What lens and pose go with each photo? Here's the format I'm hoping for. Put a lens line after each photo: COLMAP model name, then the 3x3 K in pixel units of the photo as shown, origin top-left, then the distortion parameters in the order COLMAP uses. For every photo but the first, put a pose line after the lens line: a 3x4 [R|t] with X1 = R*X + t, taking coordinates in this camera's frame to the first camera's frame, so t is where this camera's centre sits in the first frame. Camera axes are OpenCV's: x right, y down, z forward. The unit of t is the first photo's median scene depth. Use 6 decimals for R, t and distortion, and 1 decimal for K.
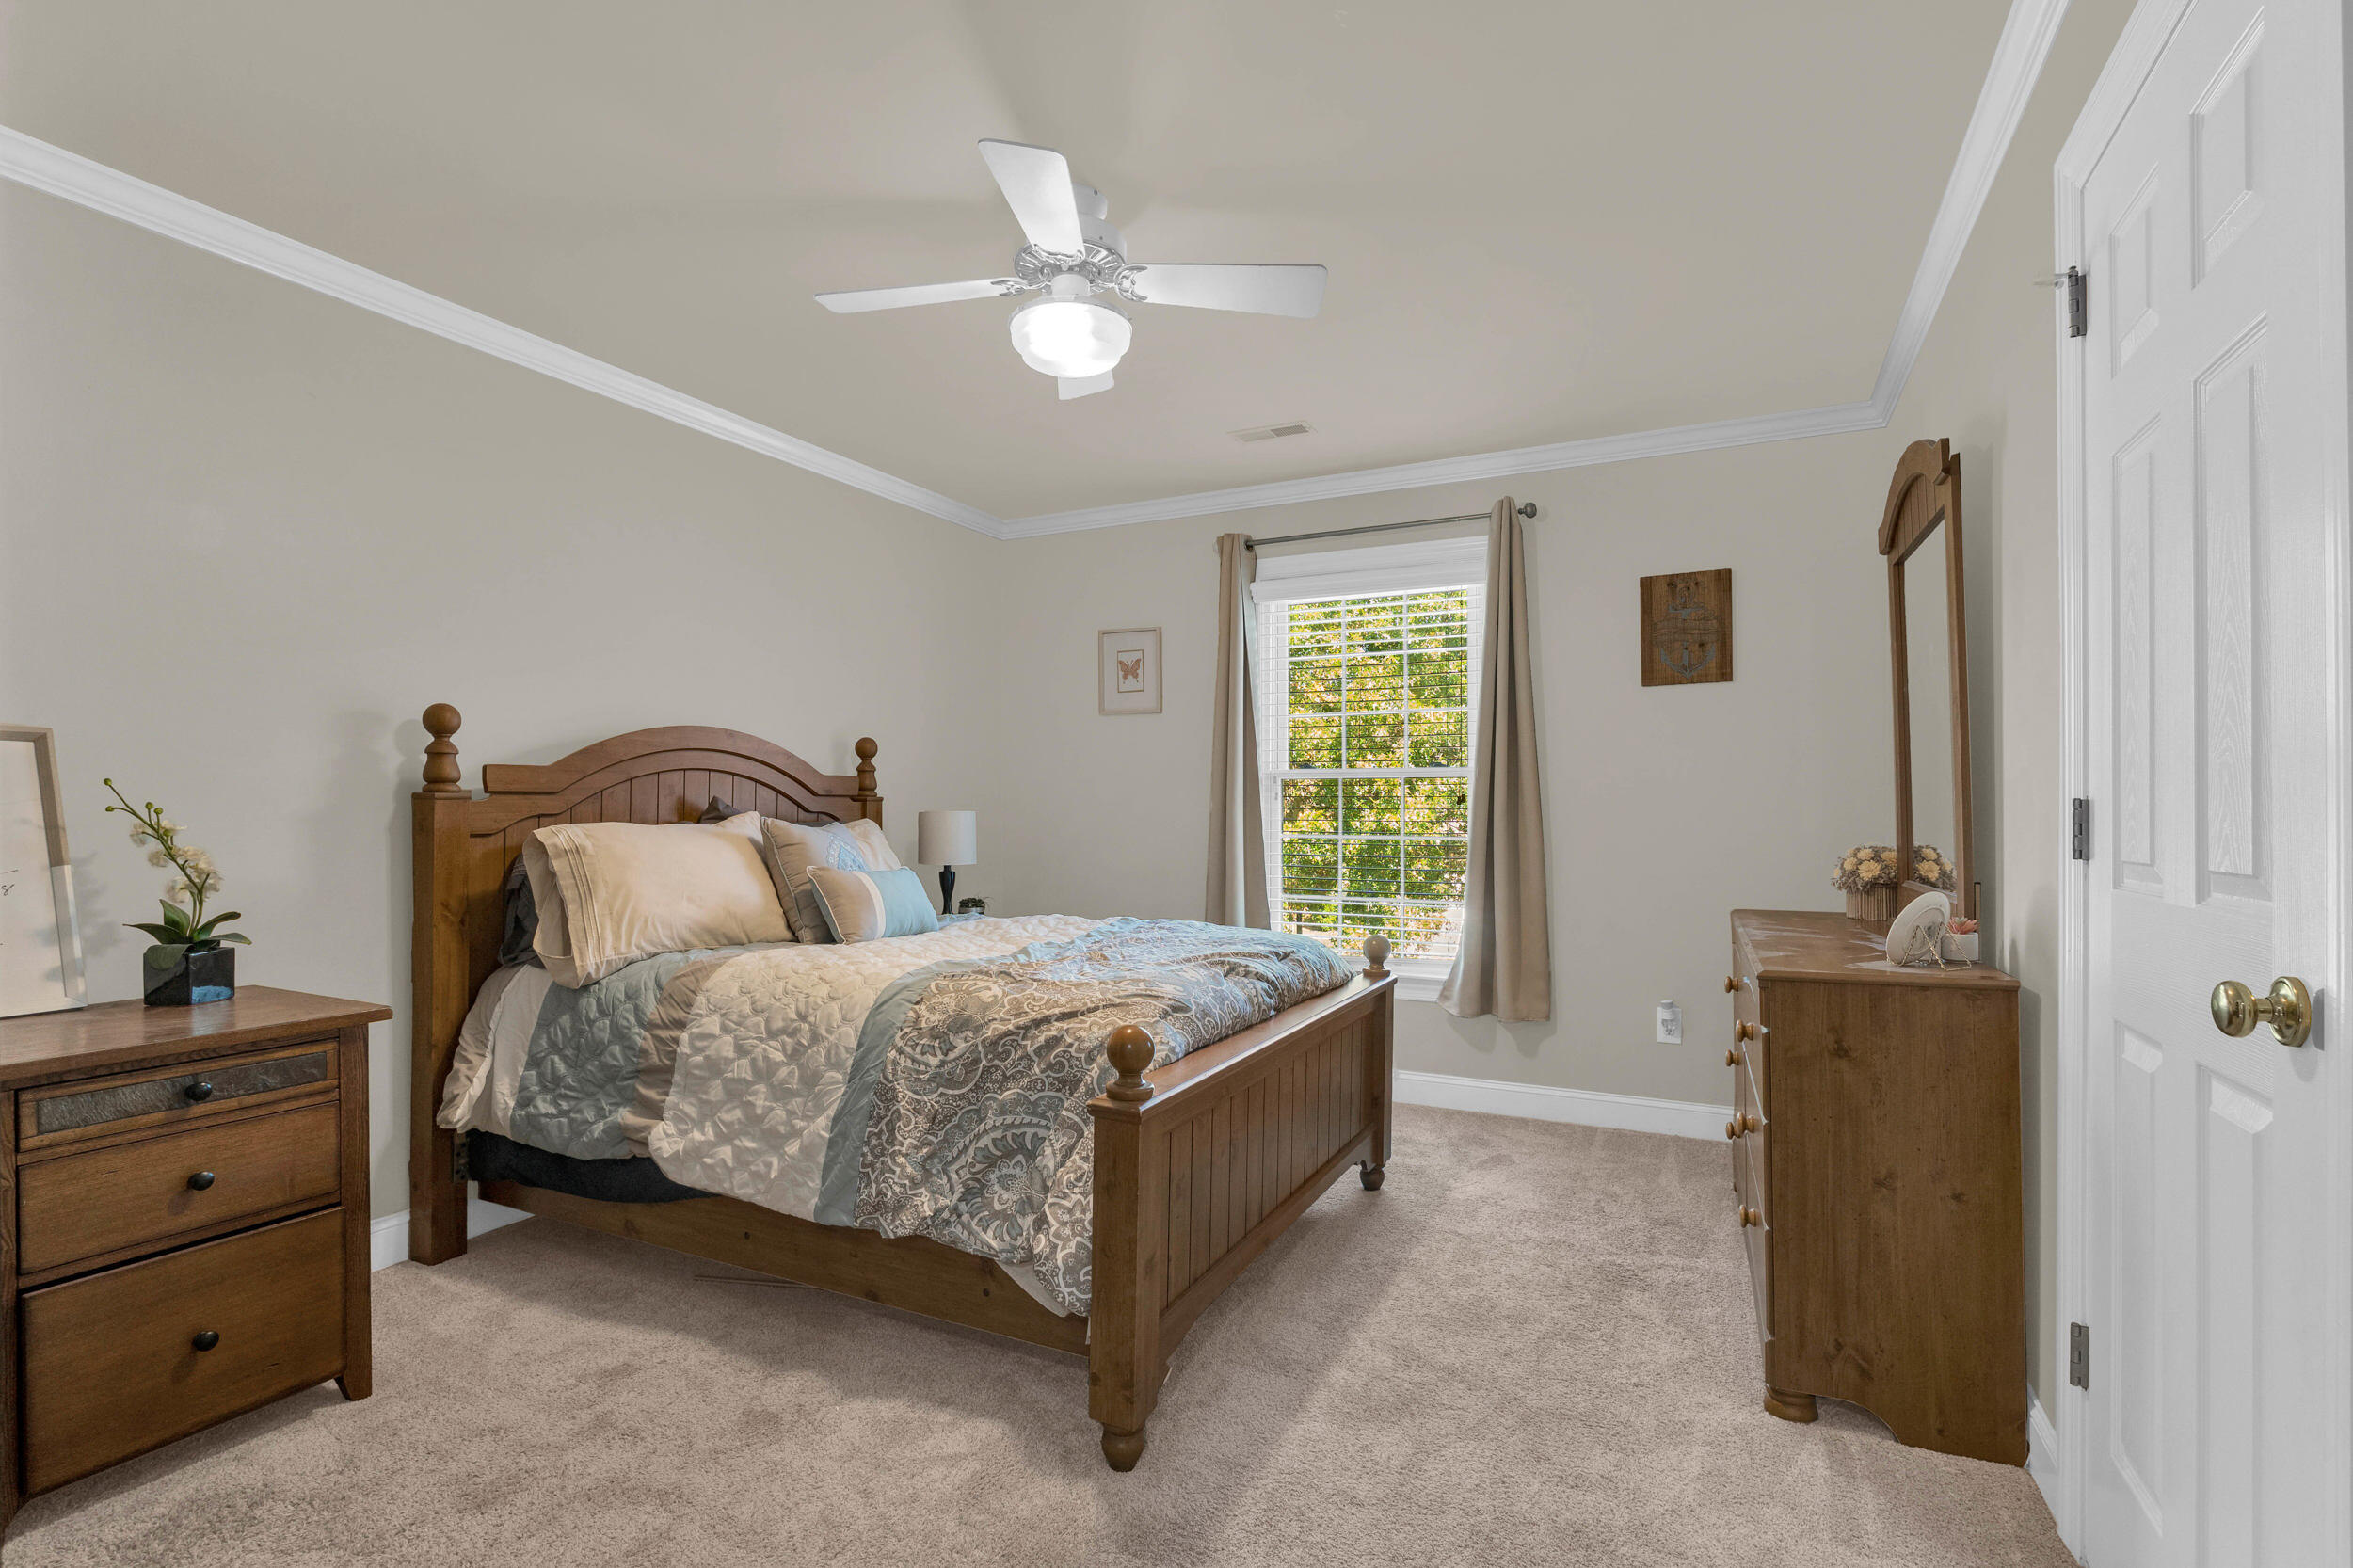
lens RADIAL K [[1105.8, 0, 1174.5], [0, 1105.8, 786.8], [0, 0, 1]] dist [-0.007856, 0.000511]
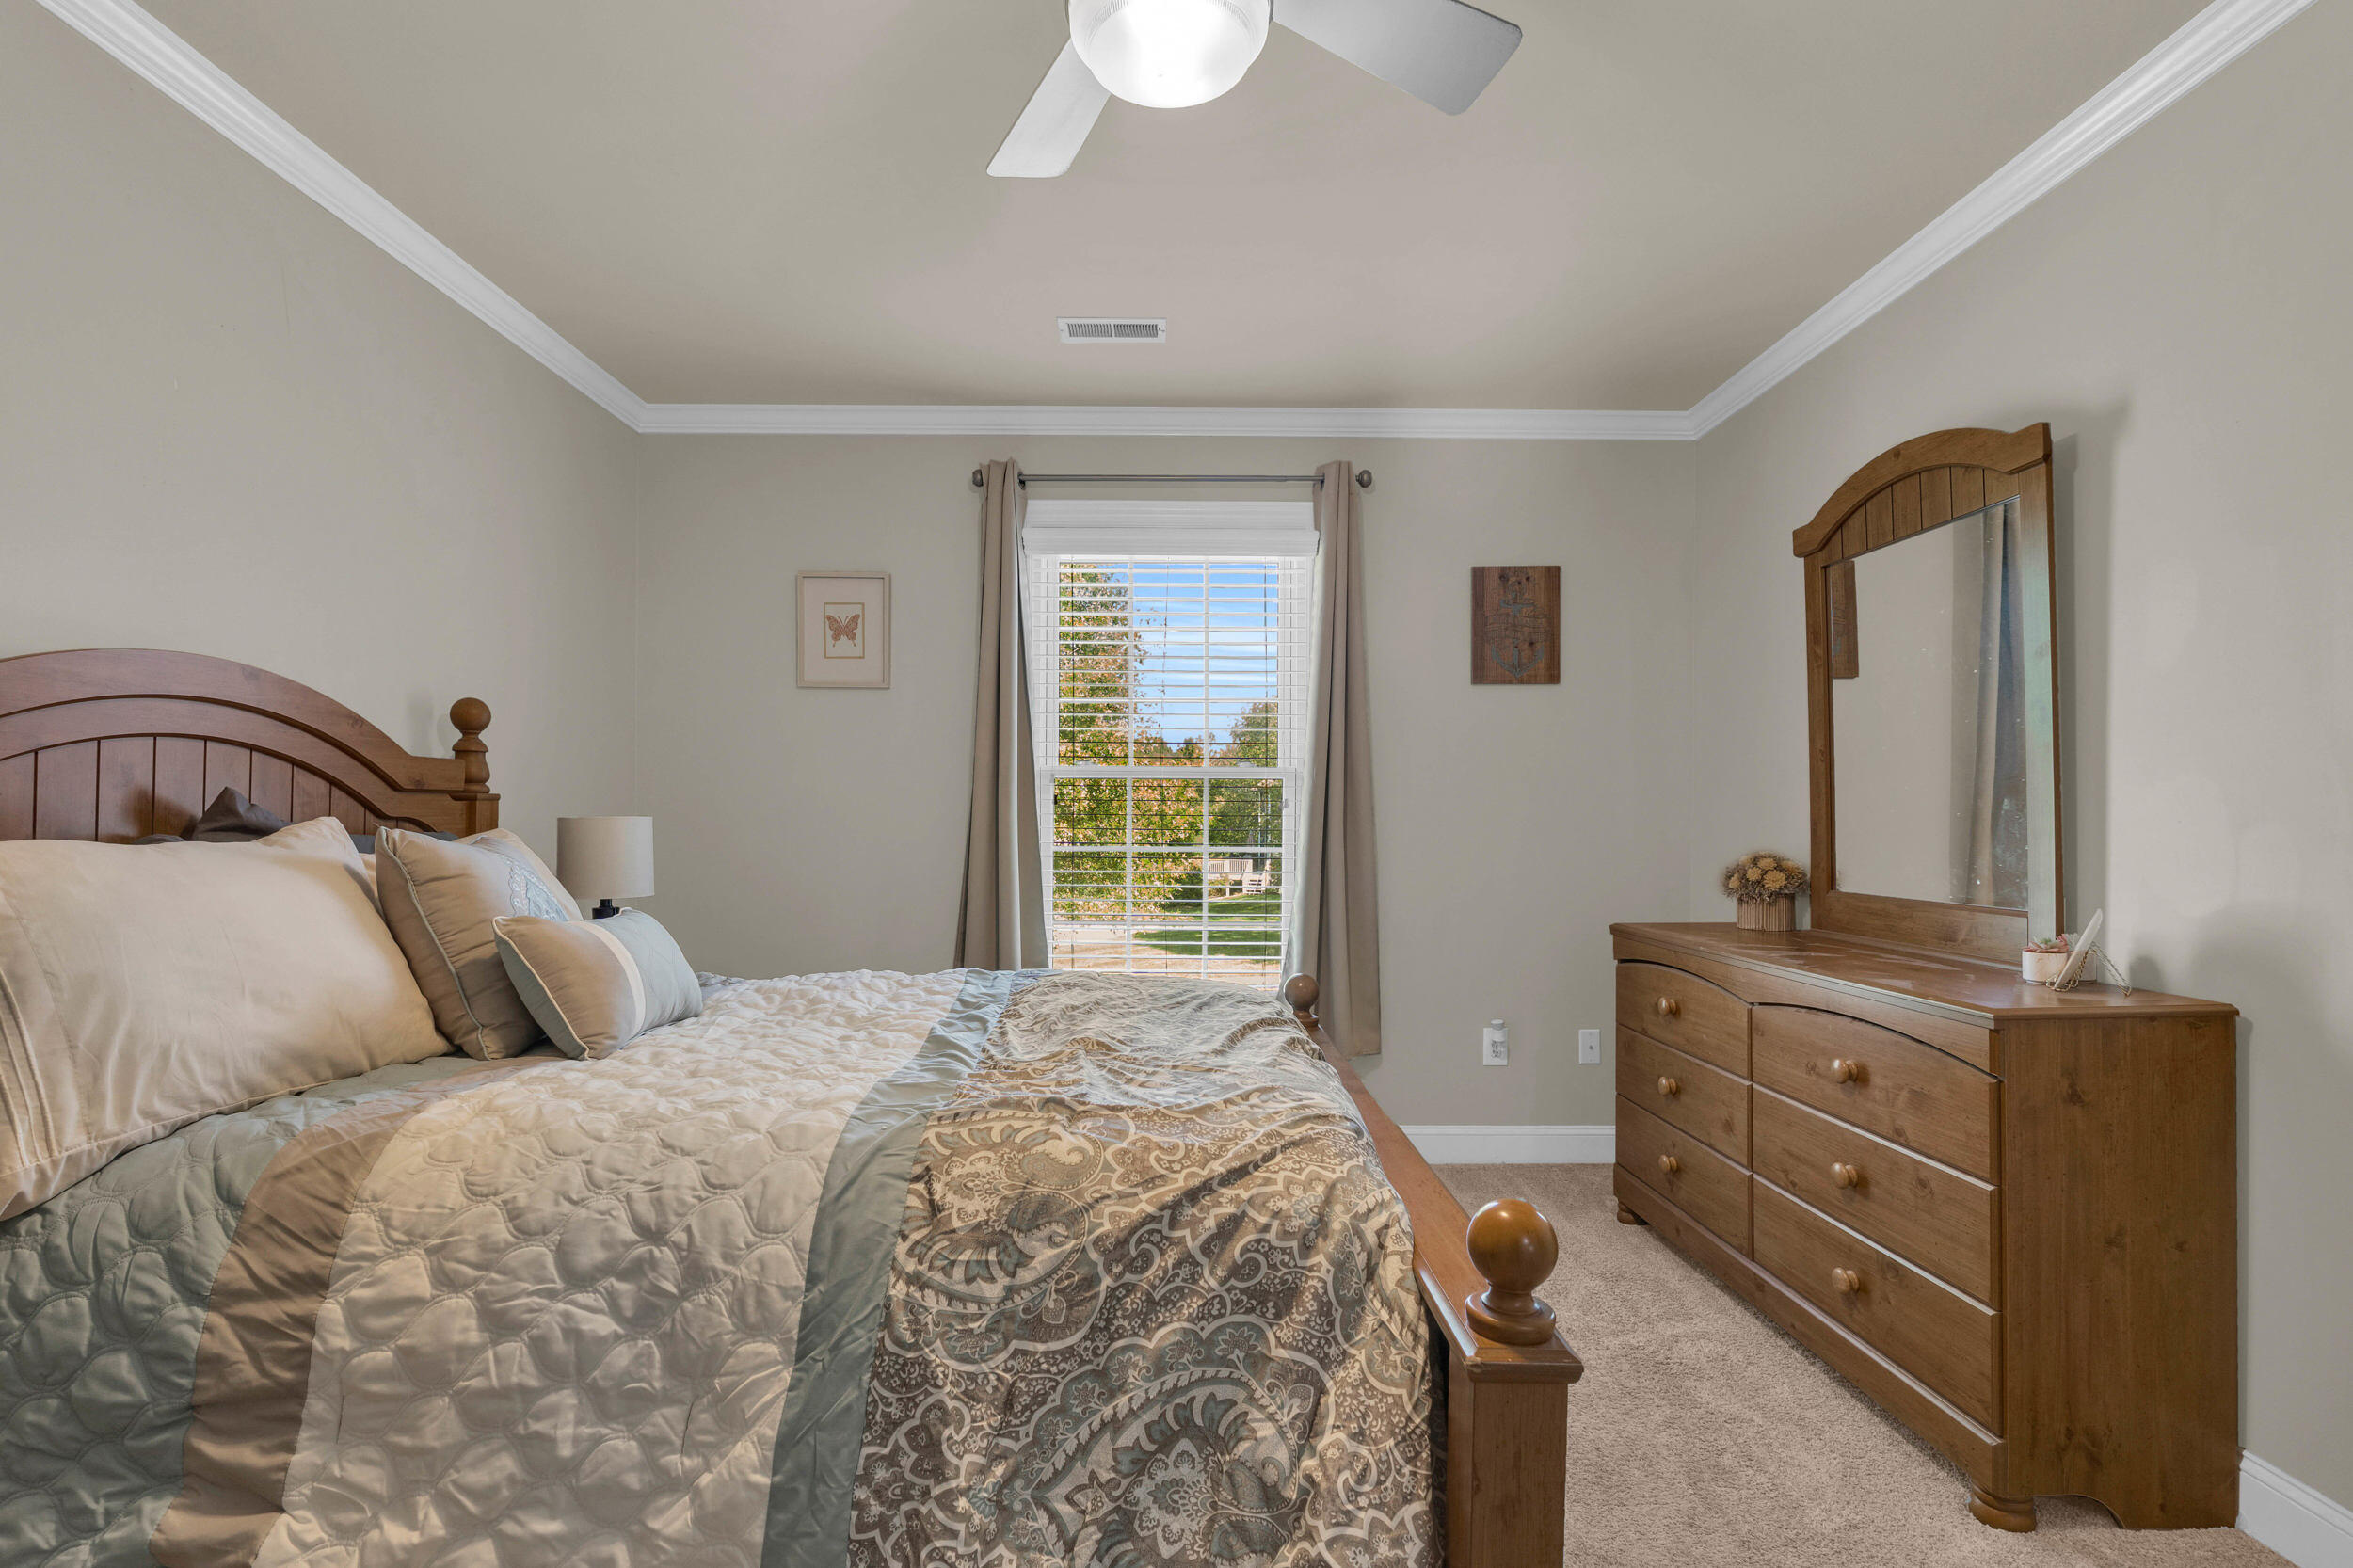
lens RADIAL K [[1105.8, 0, 1175.0], [0, 1105.8, 805.2], [0, 0, 1]] dist [-0.007856, 0.000511]
pose [[0.892226, 0.007298, 0.451531, -0.342567], [-0.012583, 0.999883, 0.008702, 0.008923], [-0.451414, -0.013446, 0.892213, 0.443679]]
